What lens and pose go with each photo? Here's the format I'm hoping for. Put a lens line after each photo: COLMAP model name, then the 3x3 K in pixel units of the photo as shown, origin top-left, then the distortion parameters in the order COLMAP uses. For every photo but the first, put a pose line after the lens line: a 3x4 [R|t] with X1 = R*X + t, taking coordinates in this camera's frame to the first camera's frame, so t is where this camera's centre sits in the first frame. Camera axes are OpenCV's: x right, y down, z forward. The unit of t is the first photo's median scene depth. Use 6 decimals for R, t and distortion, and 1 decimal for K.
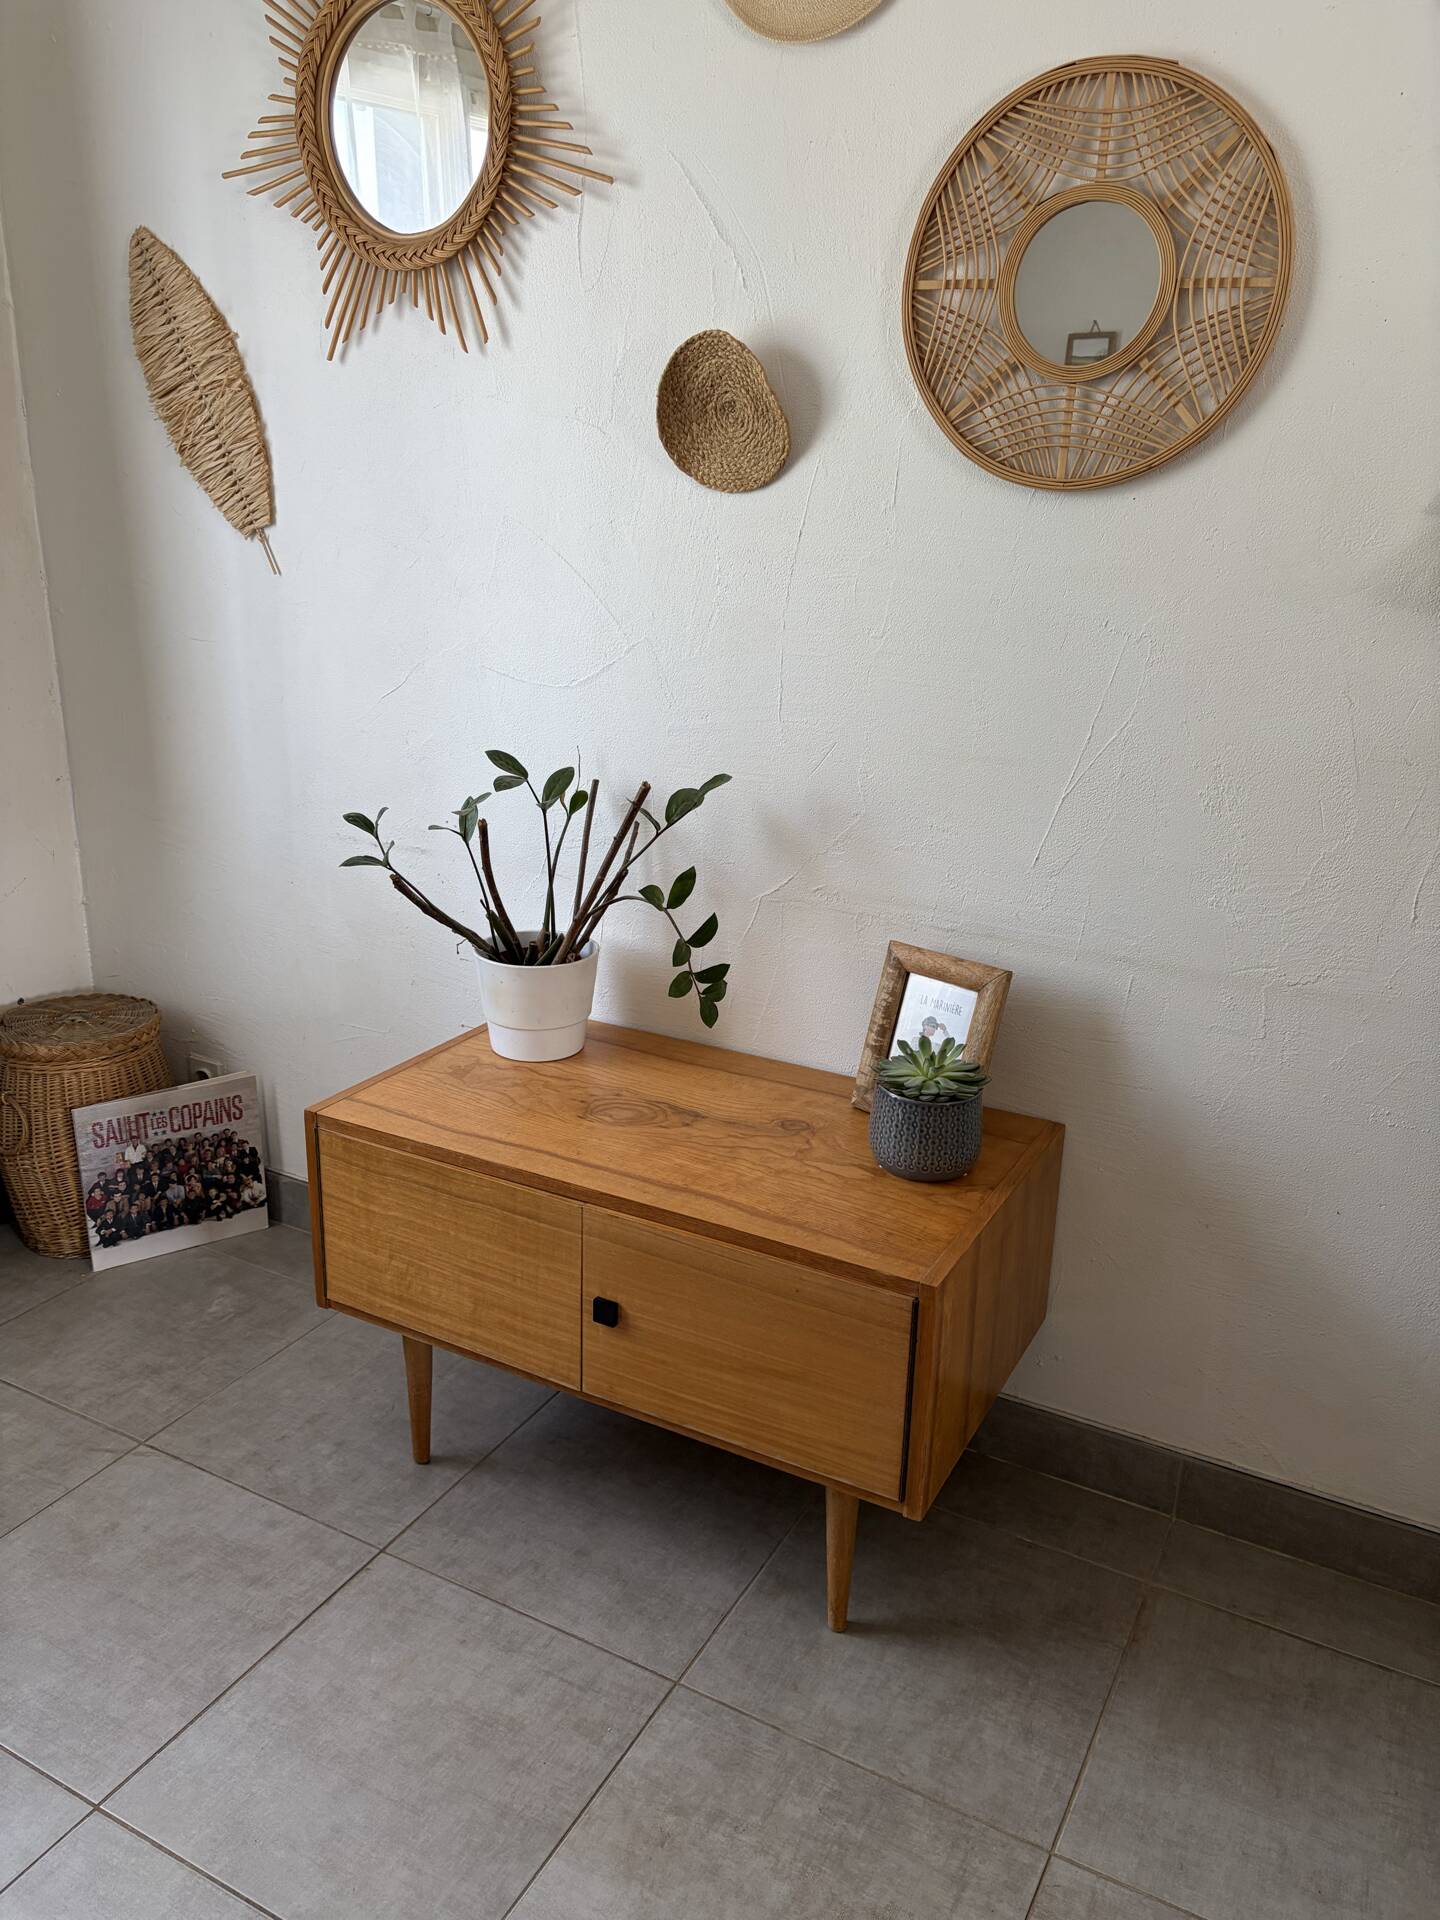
lens RADIAL K [[1465.8, 0, 714.2], [0, 1465.8, 966.1], [0, 0, 1]] dist [0.045287, -0.054811]
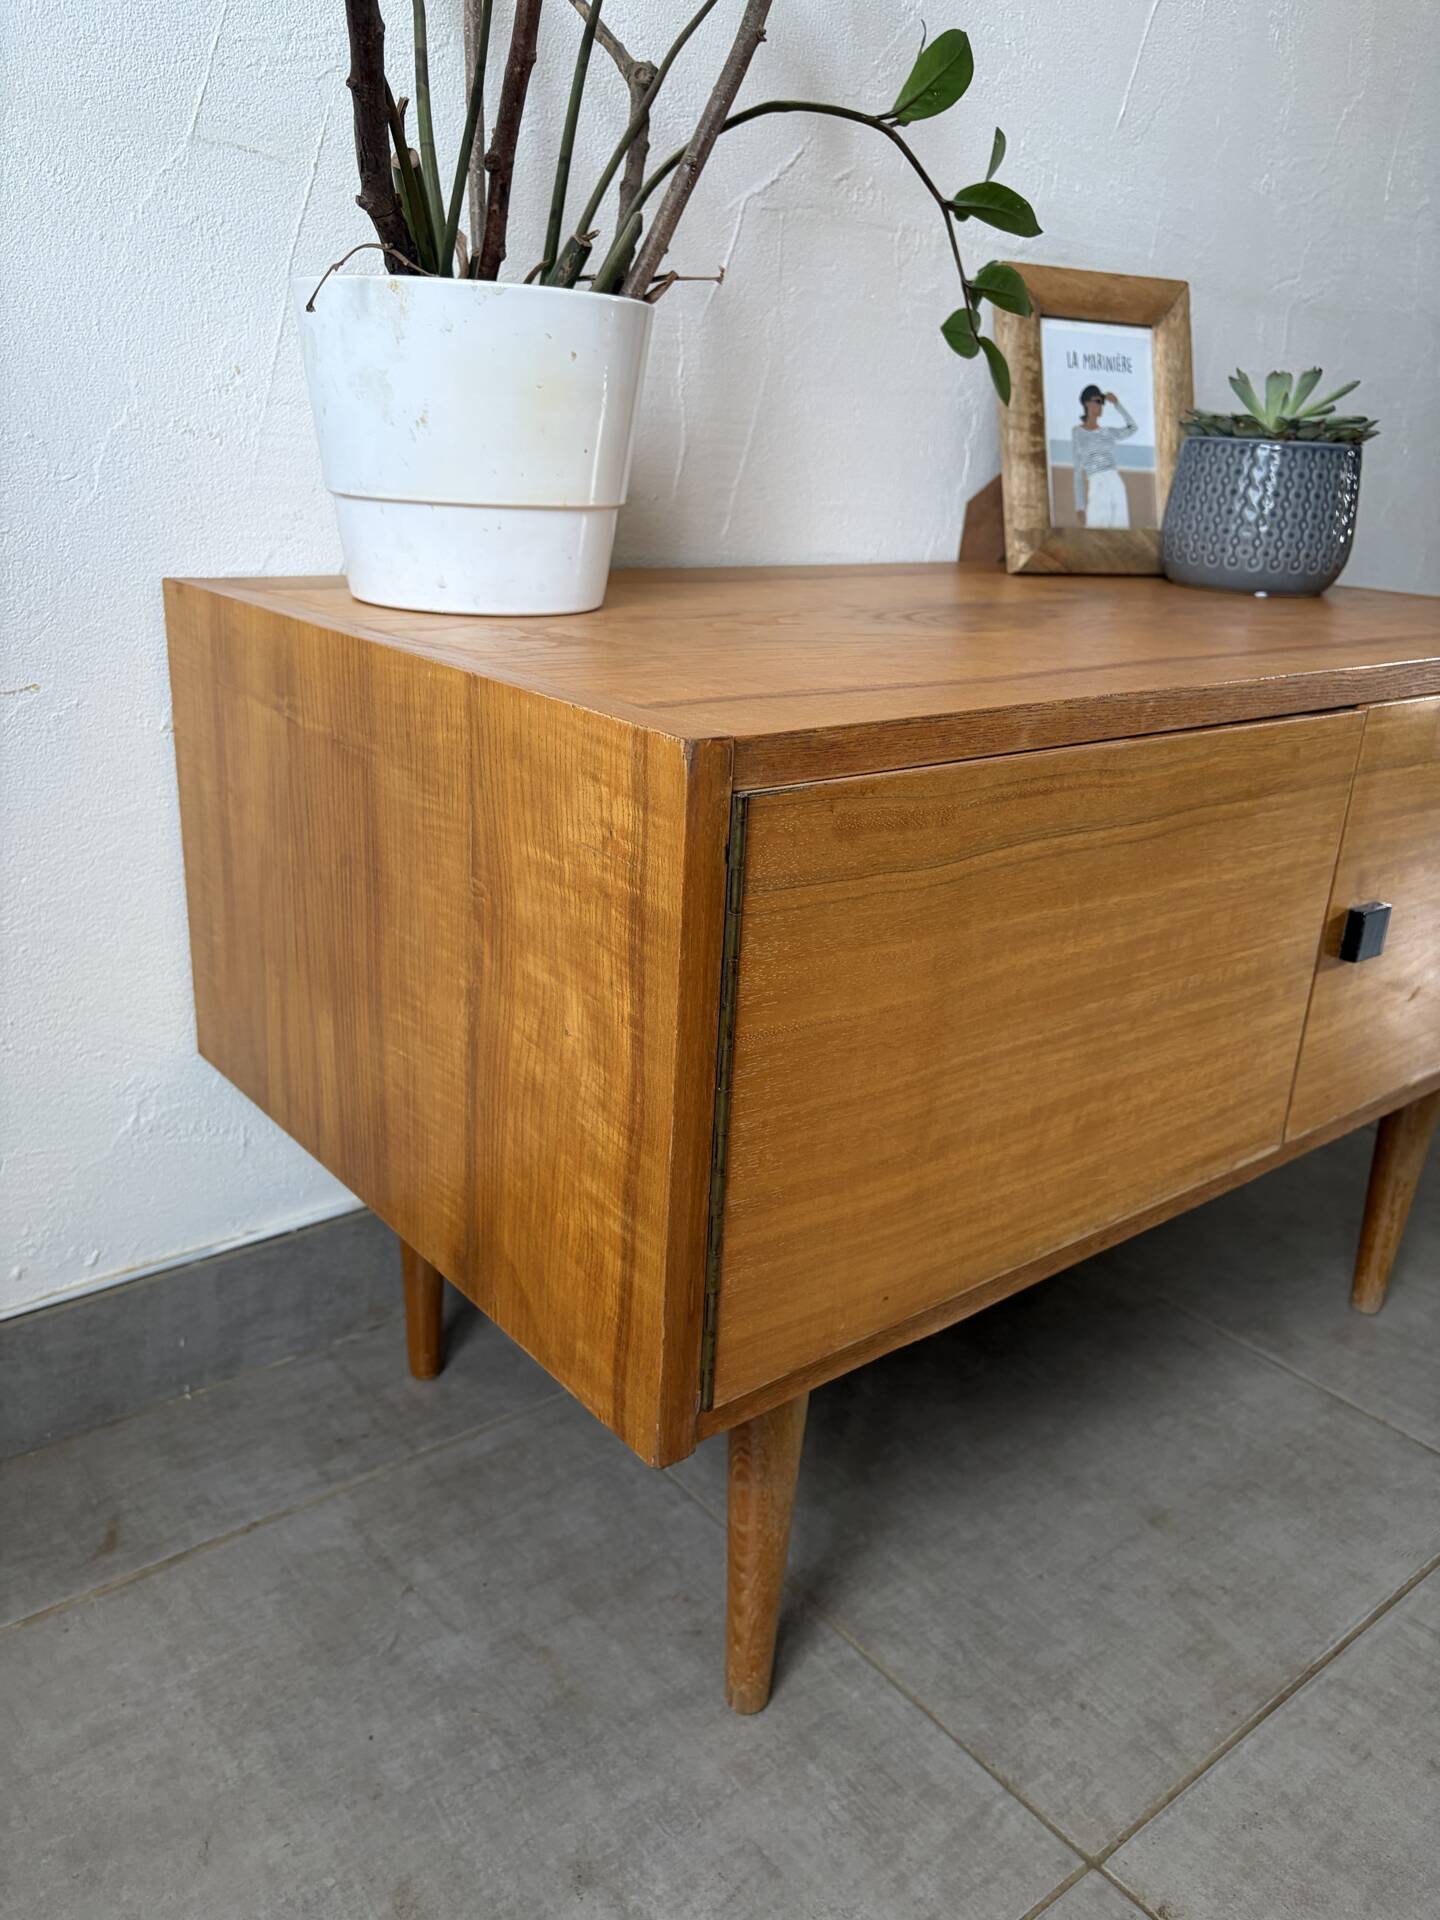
lens RADIAL K [[1465.8, 0, 737.6], [0, 1465.8, 955.6], [0, 0, 1]] dist [0.045287, -0.054811]
pose [[0.374989, -0.318436, 0.870622, -0.514830], [0.242615, 0.940130, 0.239361, 0.075599], [-0.894719, 0.121468, 0.429795, 0.908824]]
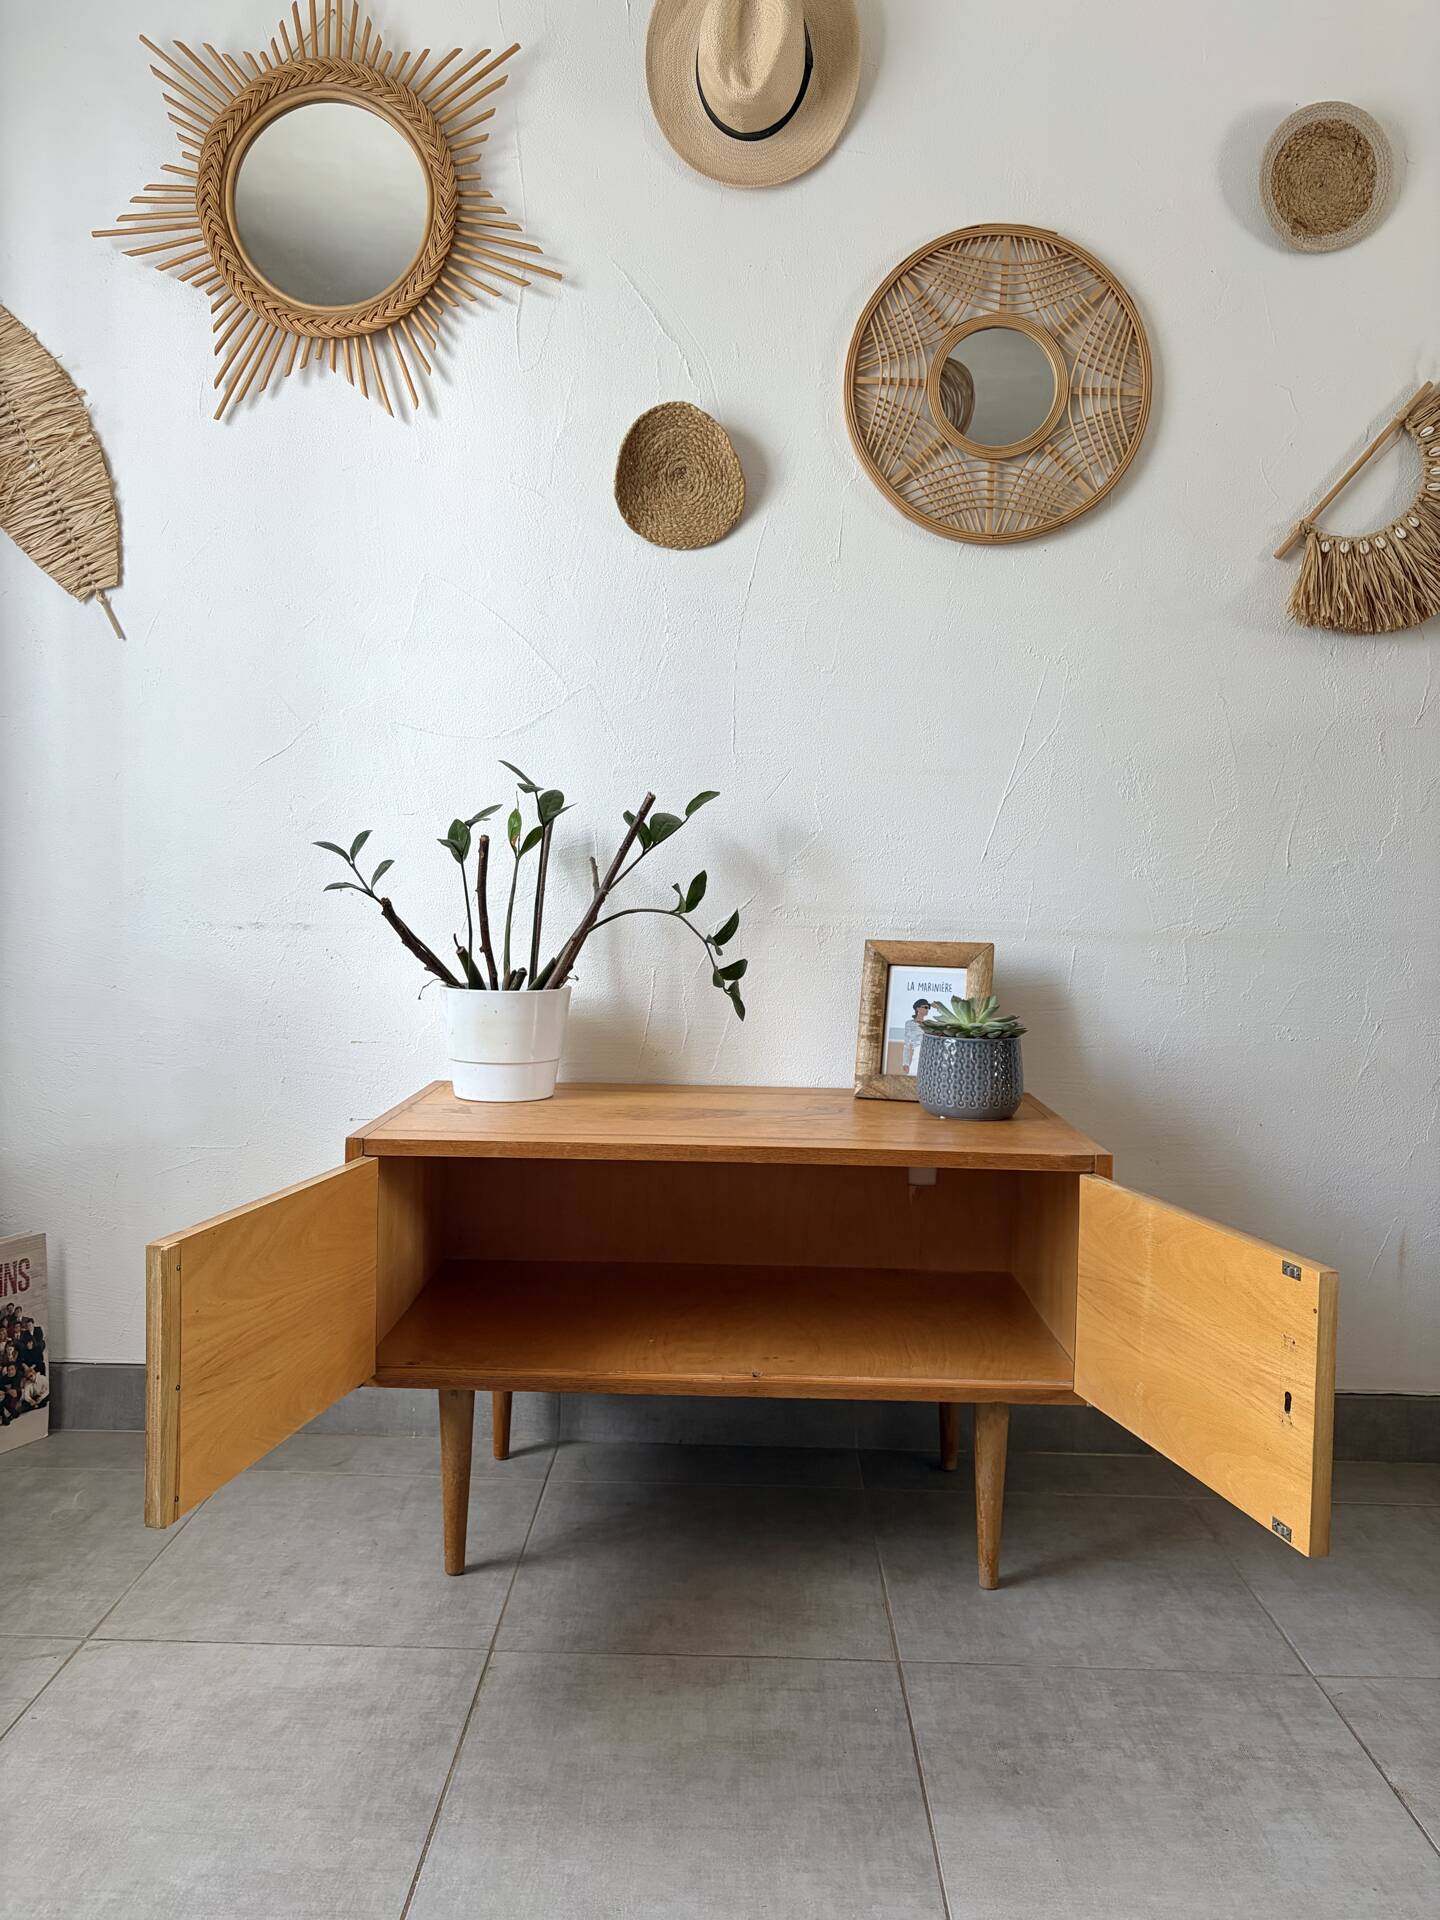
lens RADIAL K [[1465.8, 0, 718.5], [0, 1465.8, 957.8], [0, 0, 1]] dist [0.045287, -0.054811]
pose [[0.886113, -0.032194, 0.462349, -0.494147], [0.145846, 0.966273, -0.212237, 0.216744], [-0.439923, 0.255498, 0.860923, 0.122330]]
